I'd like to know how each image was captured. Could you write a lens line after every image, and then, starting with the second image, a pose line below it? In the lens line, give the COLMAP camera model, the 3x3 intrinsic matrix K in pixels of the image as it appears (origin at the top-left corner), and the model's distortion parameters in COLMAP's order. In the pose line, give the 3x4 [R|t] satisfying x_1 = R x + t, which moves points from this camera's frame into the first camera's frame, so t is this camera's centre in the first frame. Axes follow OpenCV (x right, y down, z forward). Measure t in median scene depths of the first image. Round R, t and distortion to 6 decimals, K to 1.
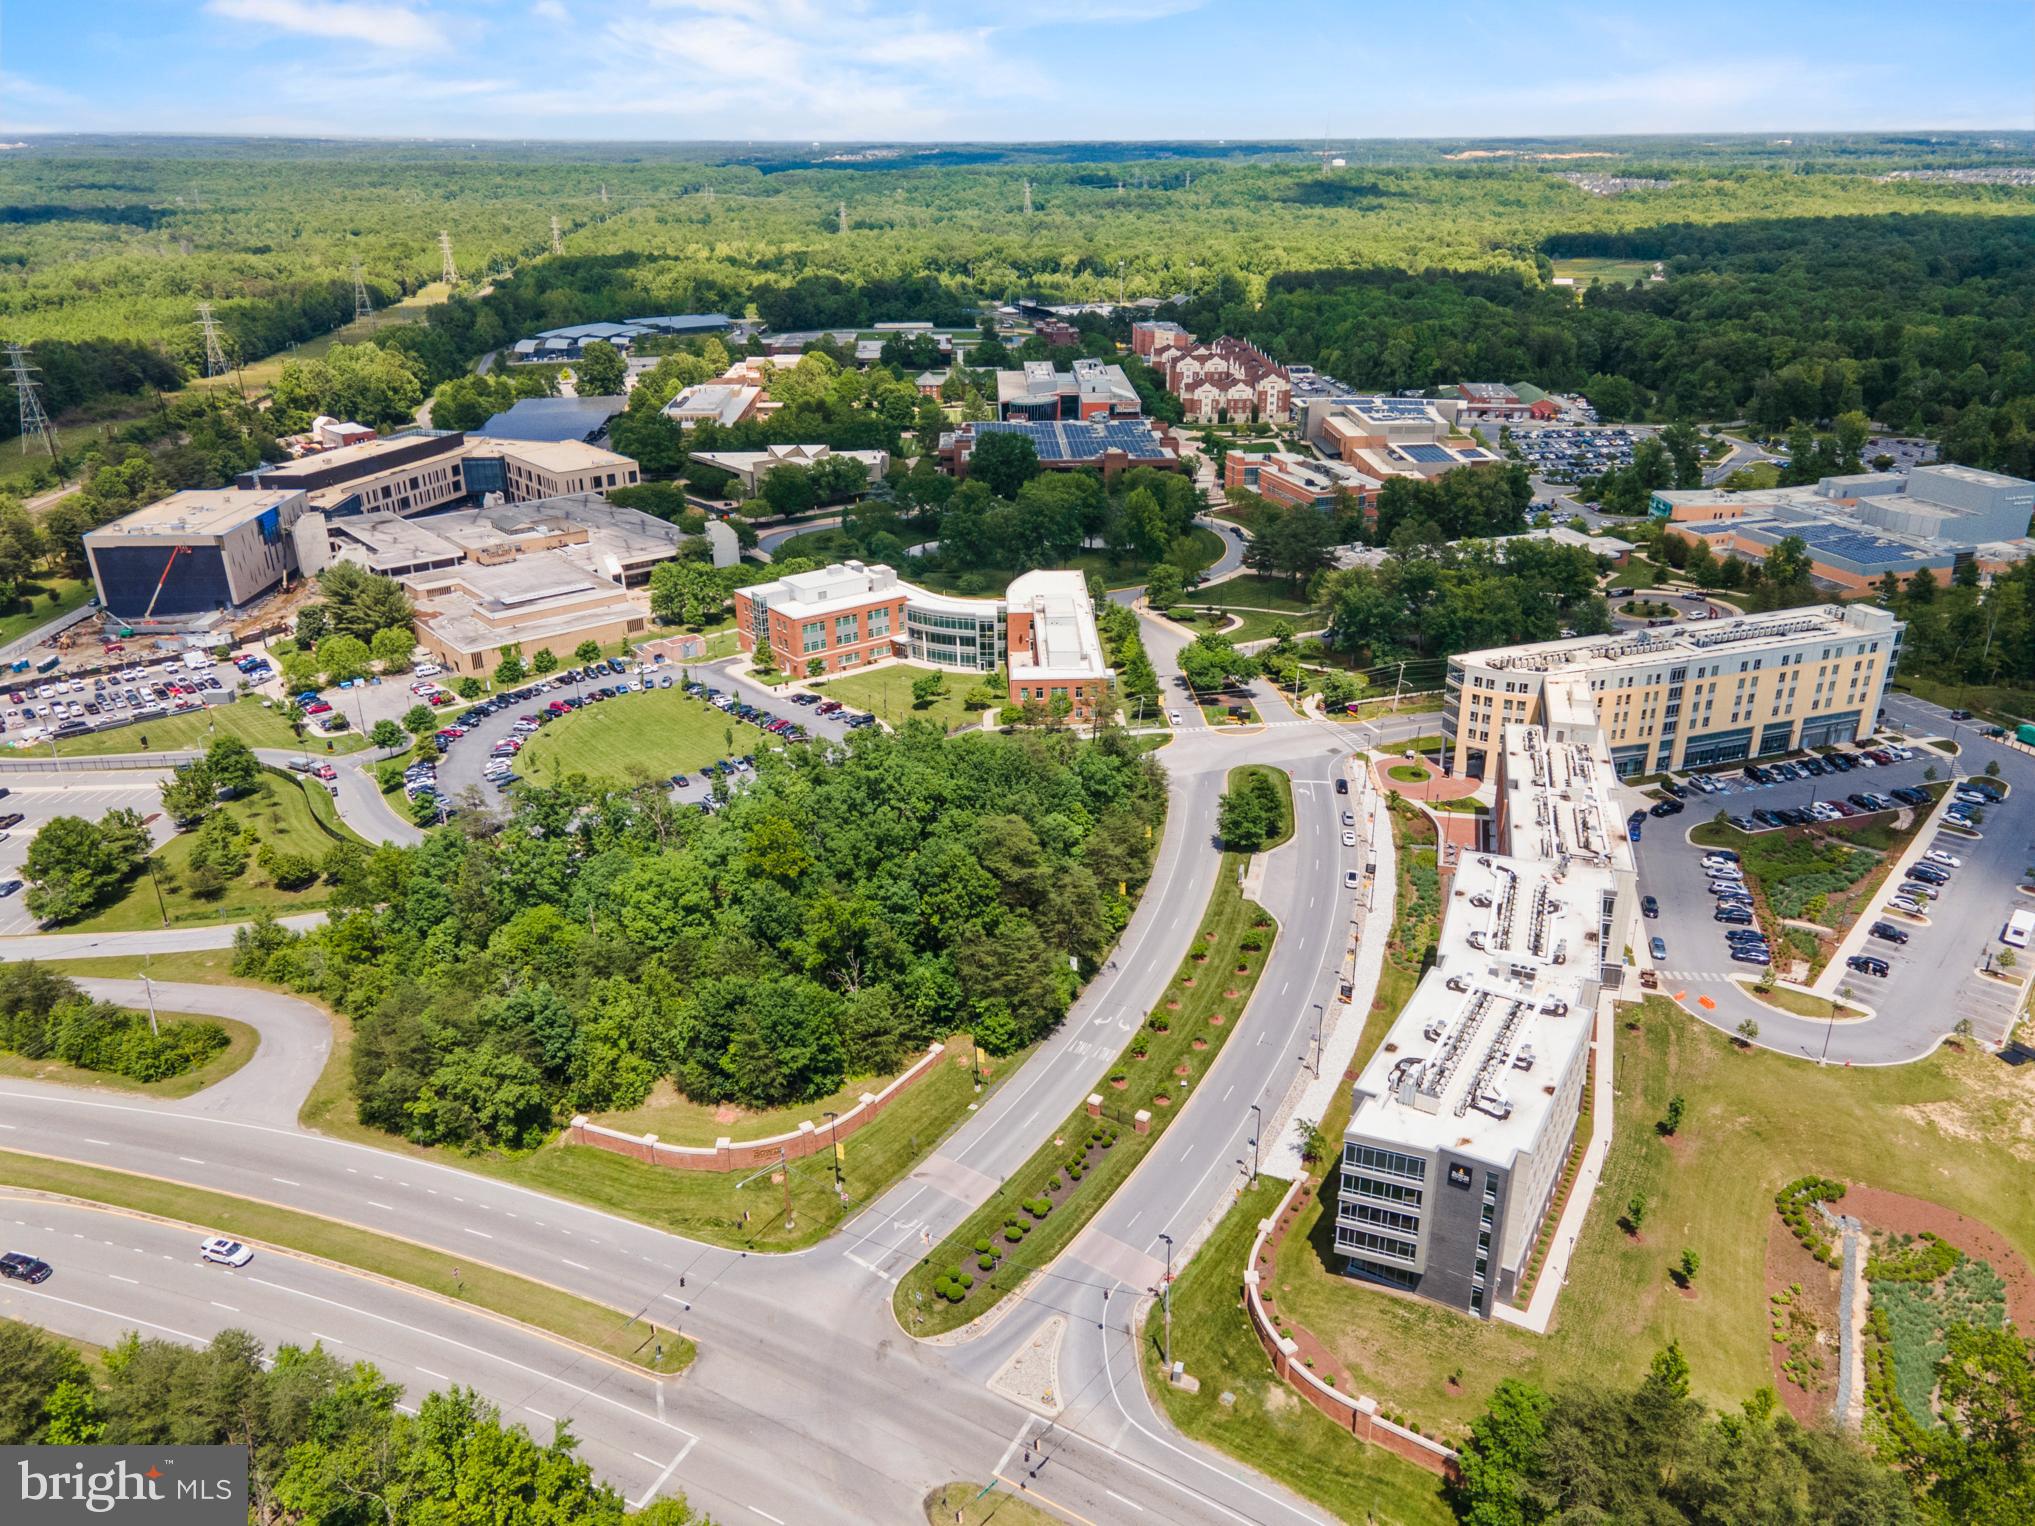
lens RADIAL K [[1501.1, 0, 1017.5], [0, 1501.1, 763.0], [0, 0, 1]] dist [0.011197, 0.055718]
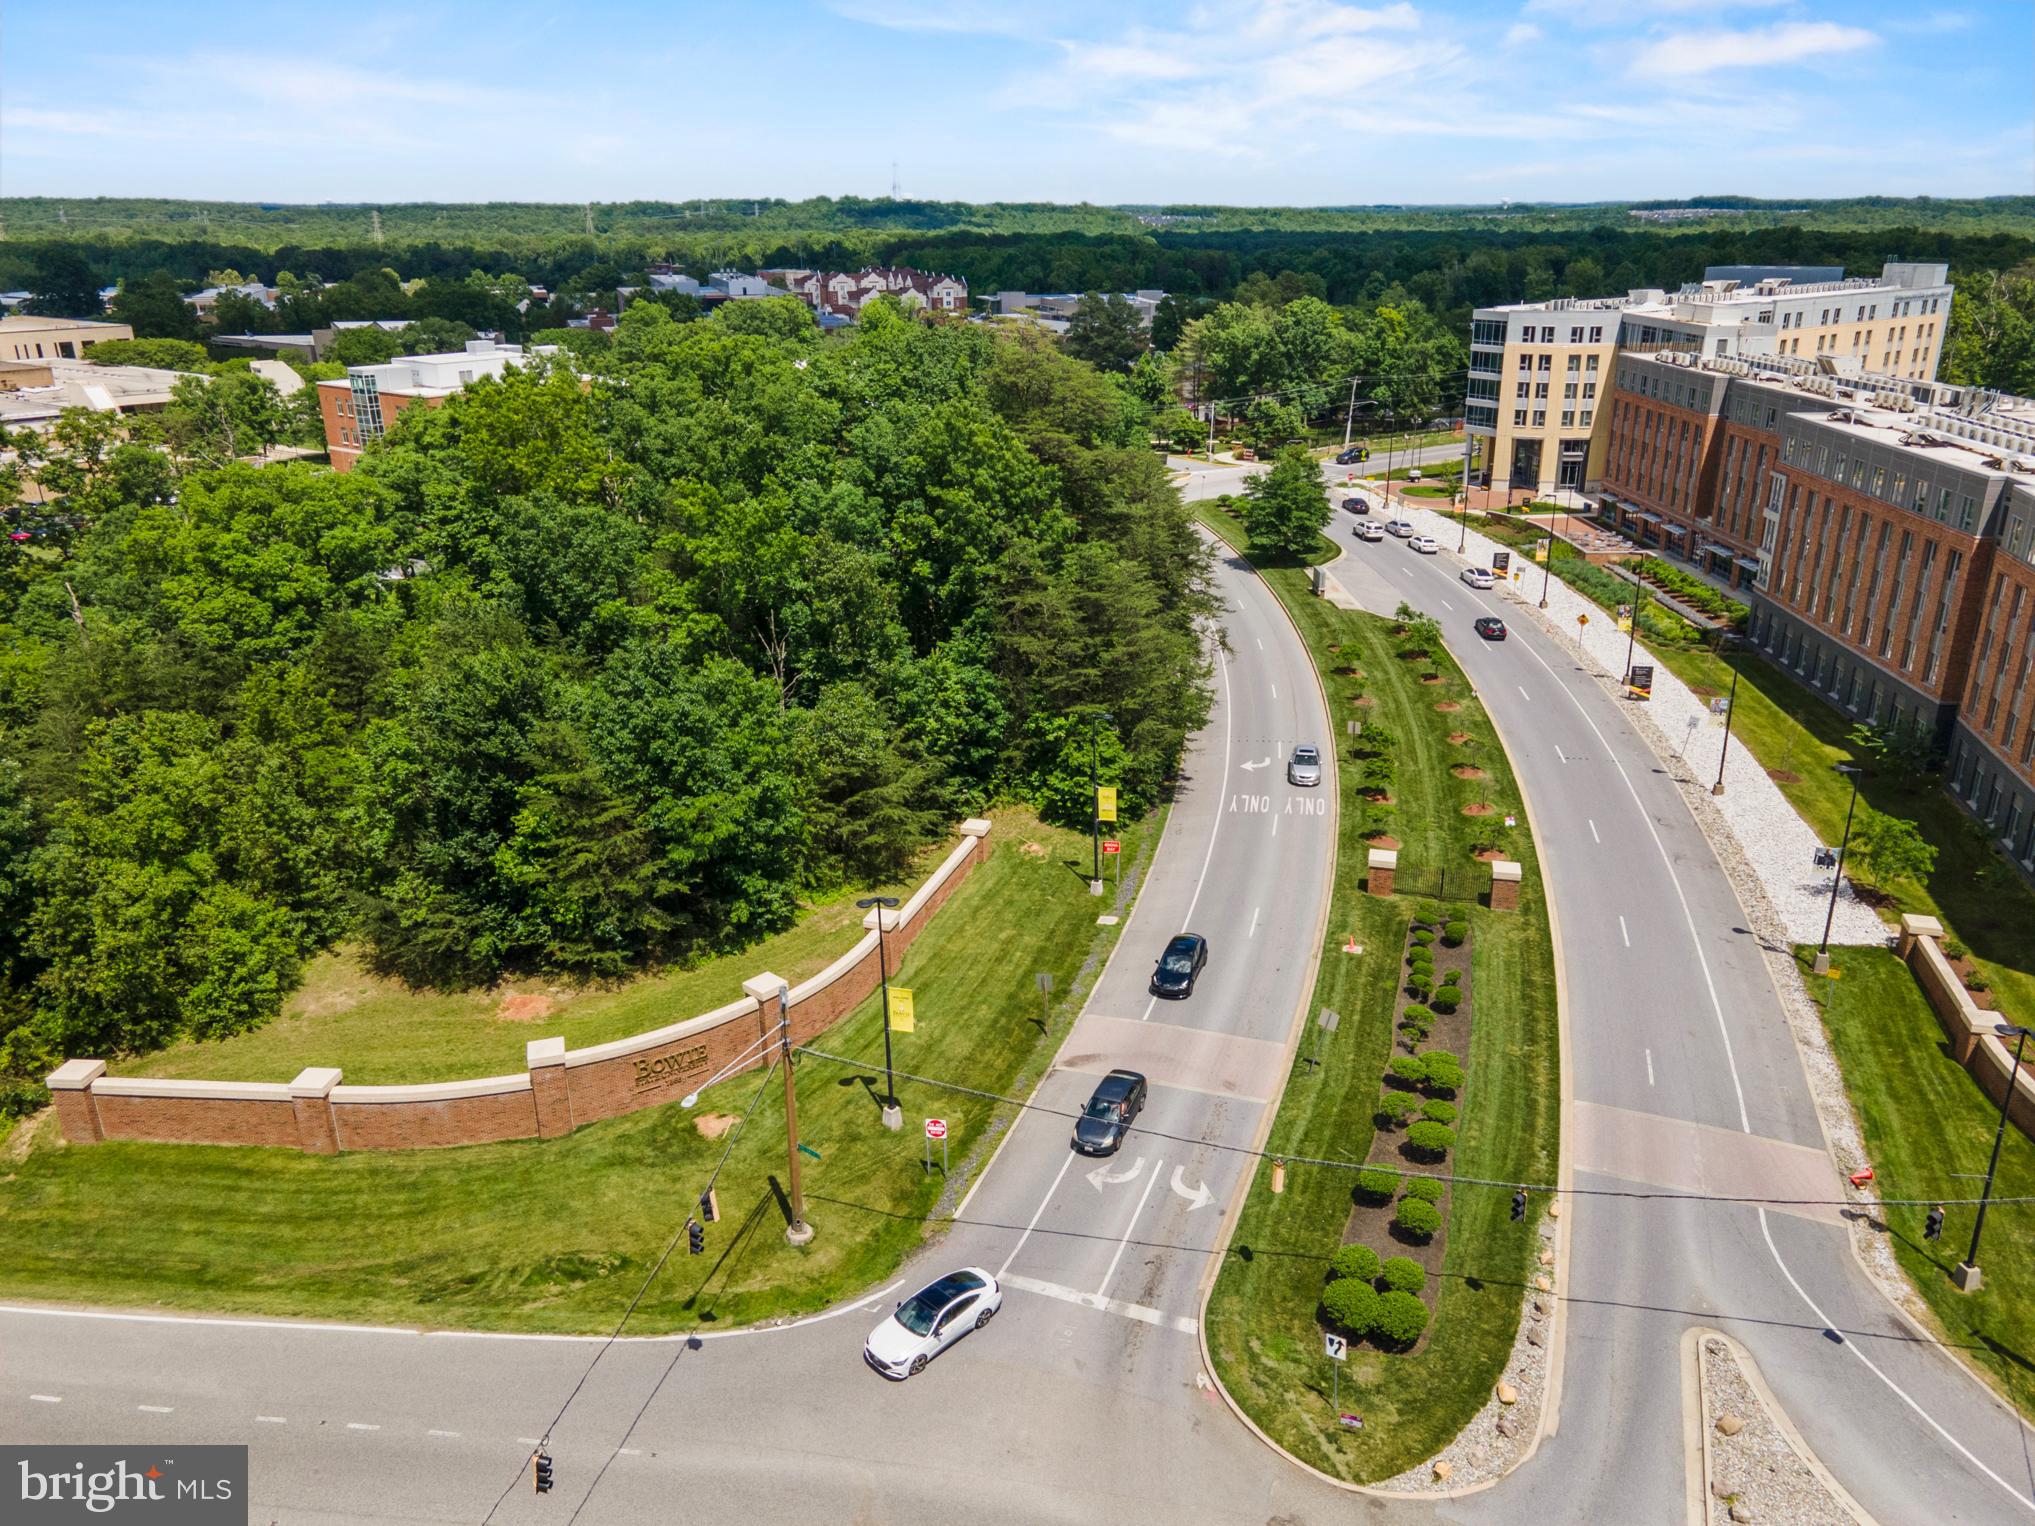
lens RADIAL K [[1501.1, 0, 1017.5], [0, 1501.1, 763.0], [0, 0, 1]] dist [0.011197, 0.055718]
pose [[0.959493, -0.099148, 0.263709, -0.167494], [0.113297, 0.992797, -0.038959, 0.201434], [-0.257947, 0.067259, 0.963815, 0.596473]]
